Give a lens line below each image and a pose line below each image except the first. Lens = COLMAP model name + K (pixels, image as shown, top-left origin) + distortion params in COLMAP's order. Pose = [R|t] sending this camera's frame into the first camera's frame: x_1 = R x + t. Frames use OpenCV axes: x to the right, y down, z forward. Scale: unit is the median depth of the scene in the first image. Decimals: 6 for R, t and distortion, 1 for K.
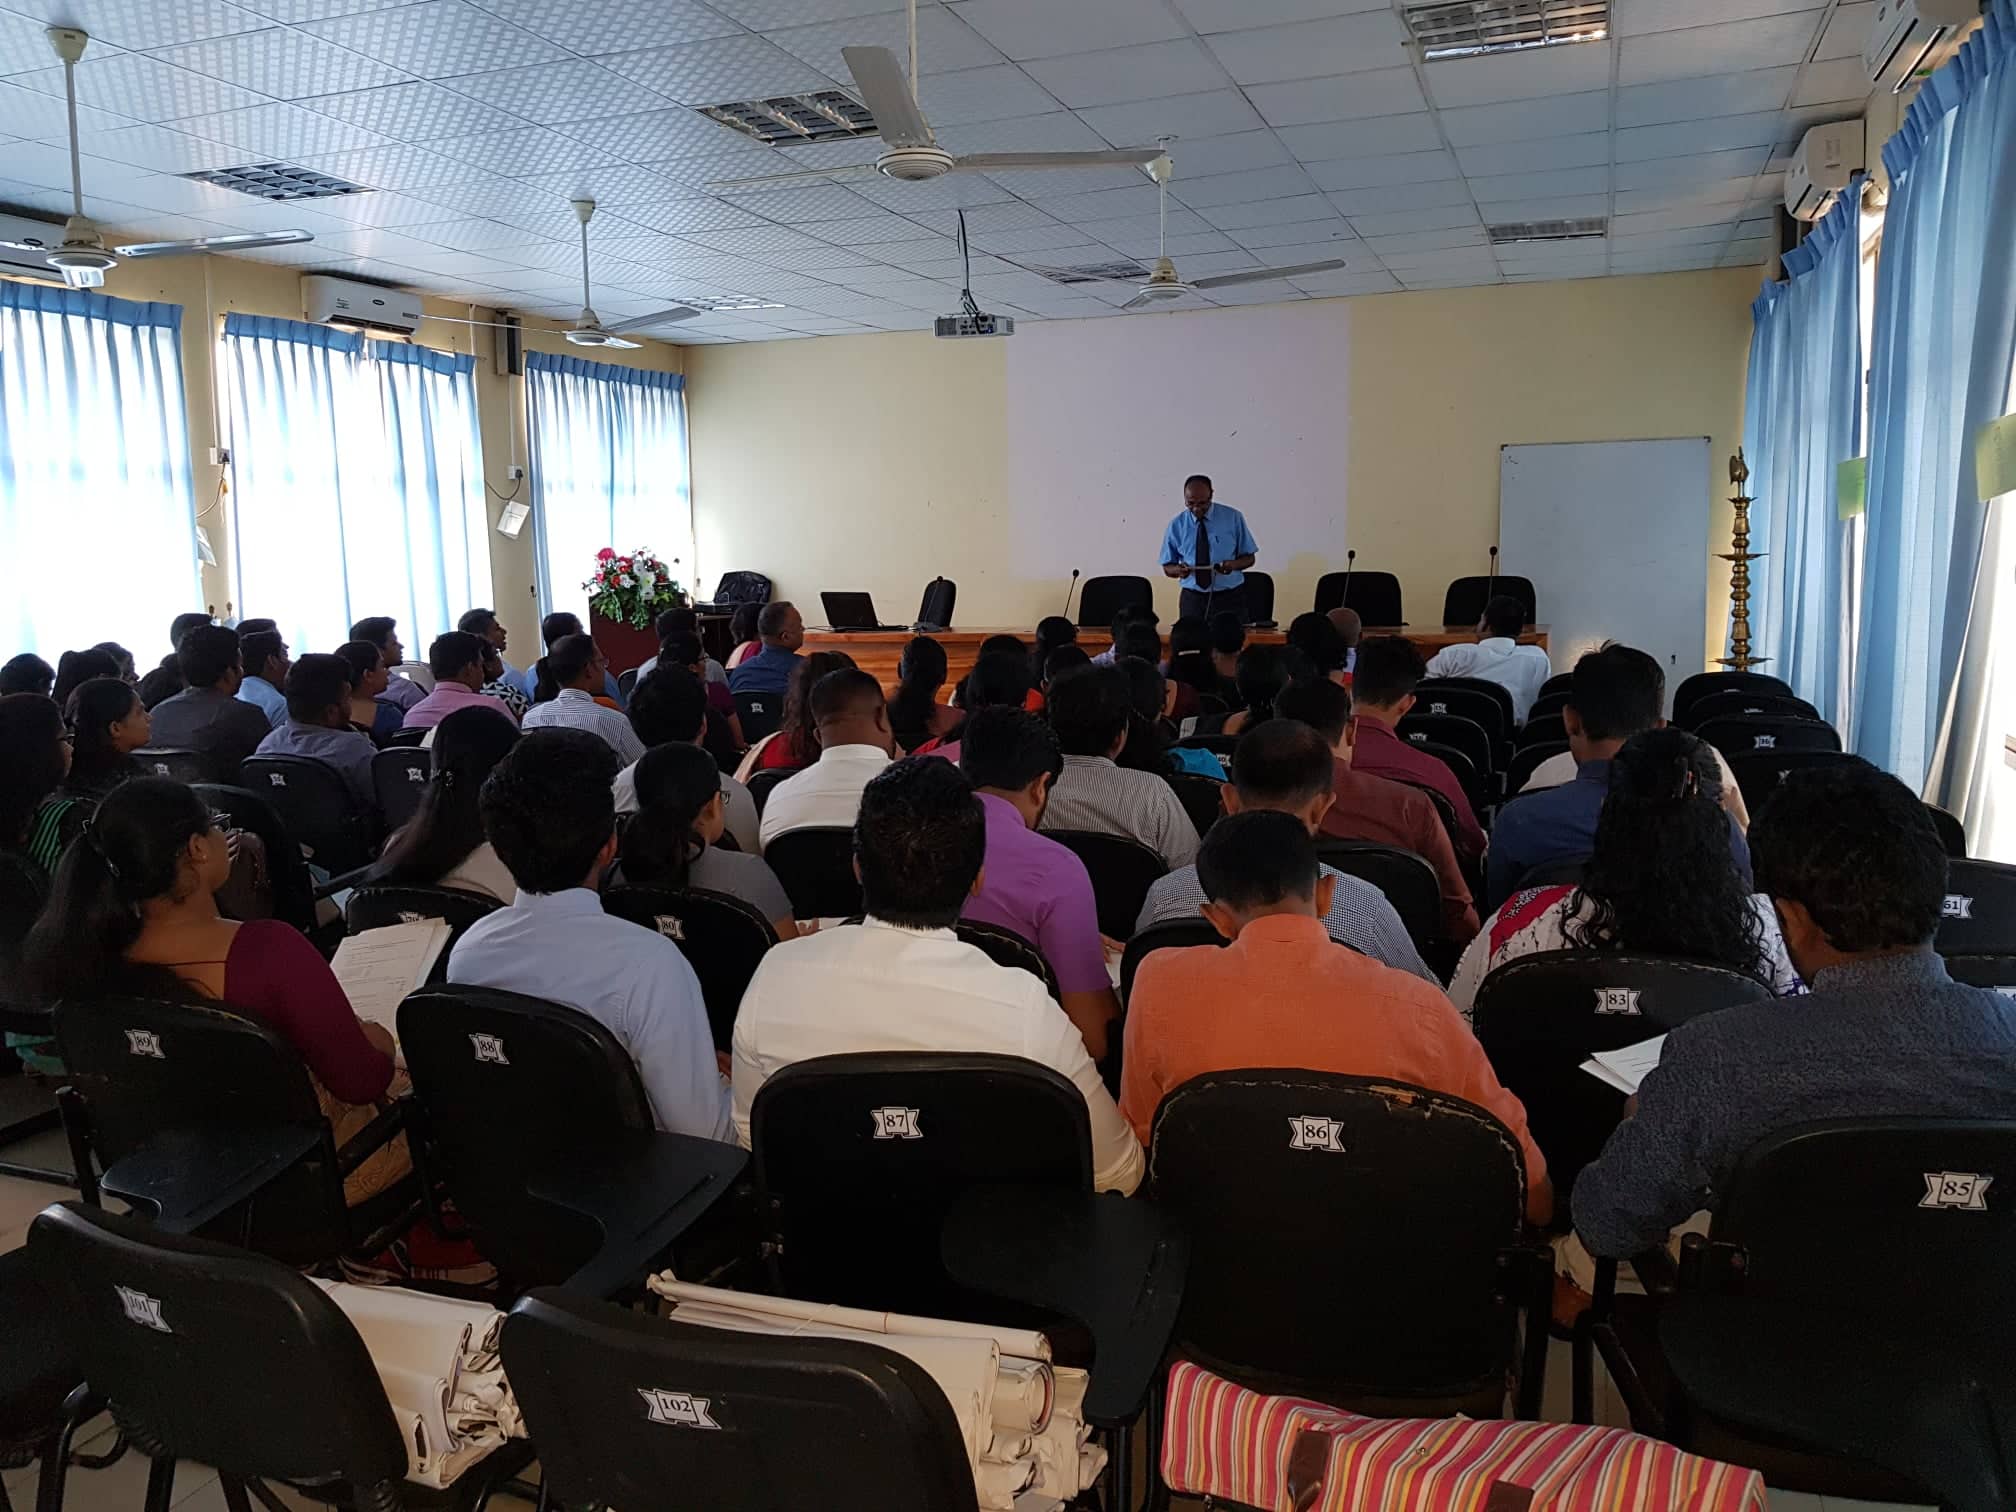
lens RADIAL K [[1649.7, 0, 1008.0], [0, 1649.7, 756.0], [0, 0, 1]] dist [0.076459, -0.105618]
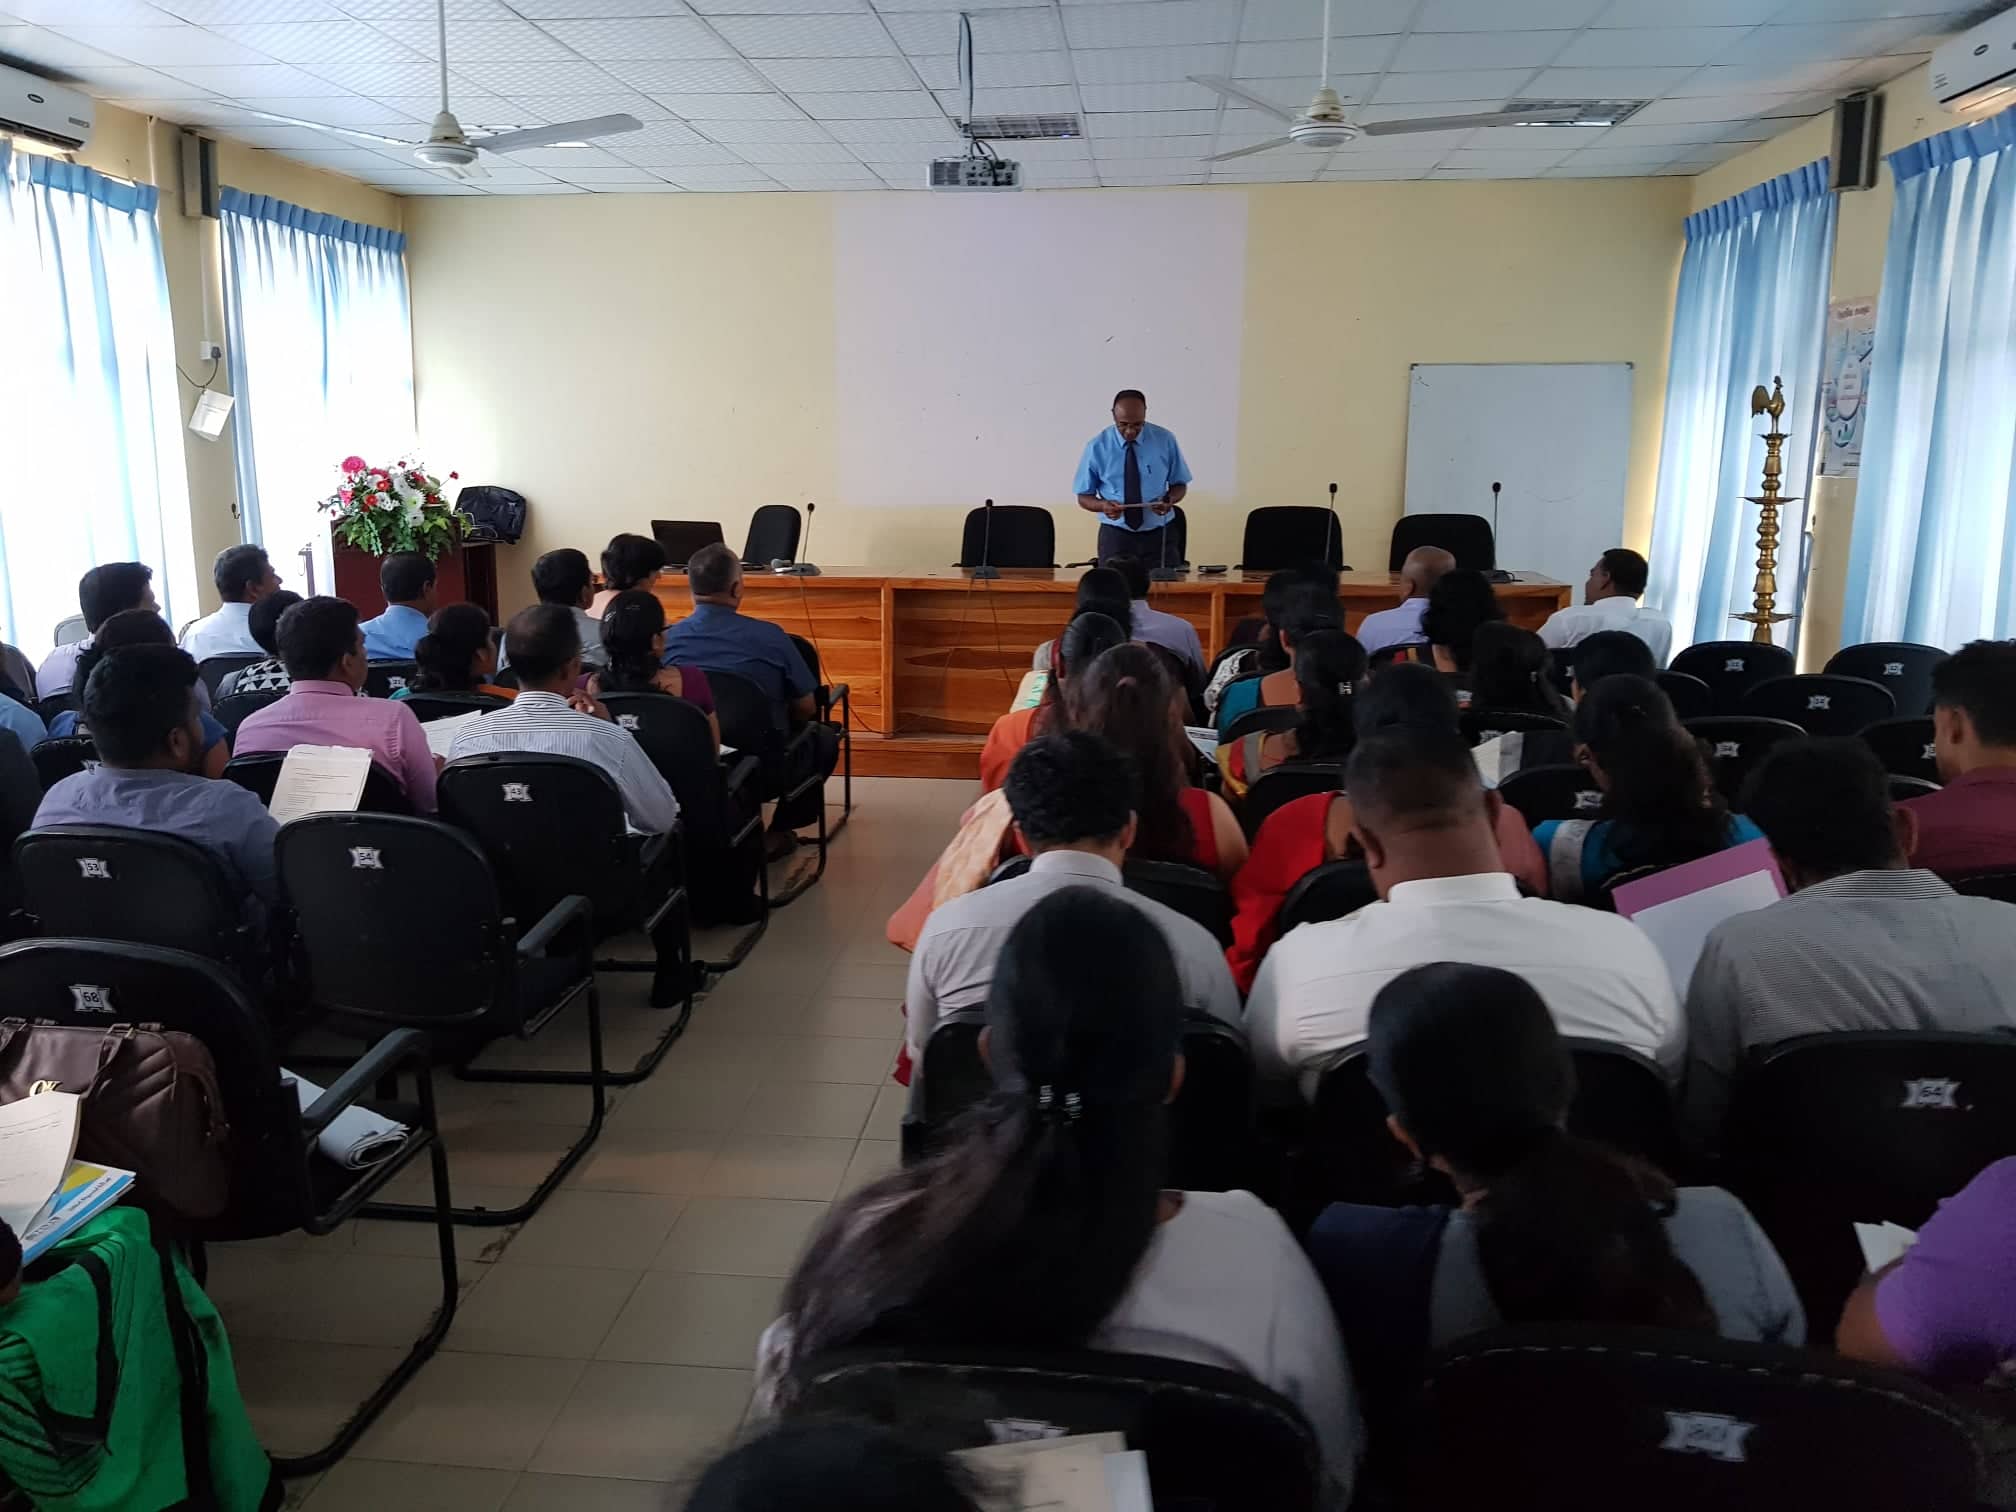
lens RADIAL K [[1649.7, 0, 1008.0], [0, 1649.7, 756.0], [0, 0, 1]] dist [0.076459, -0.105618]
pose [[0.970482, -0.020311, 0.240315, -0.139469], [0.007586, 0.998525, 0.053760, -0.028010], [-0.241053, -0.050350, 0.969205, 0.186997]]
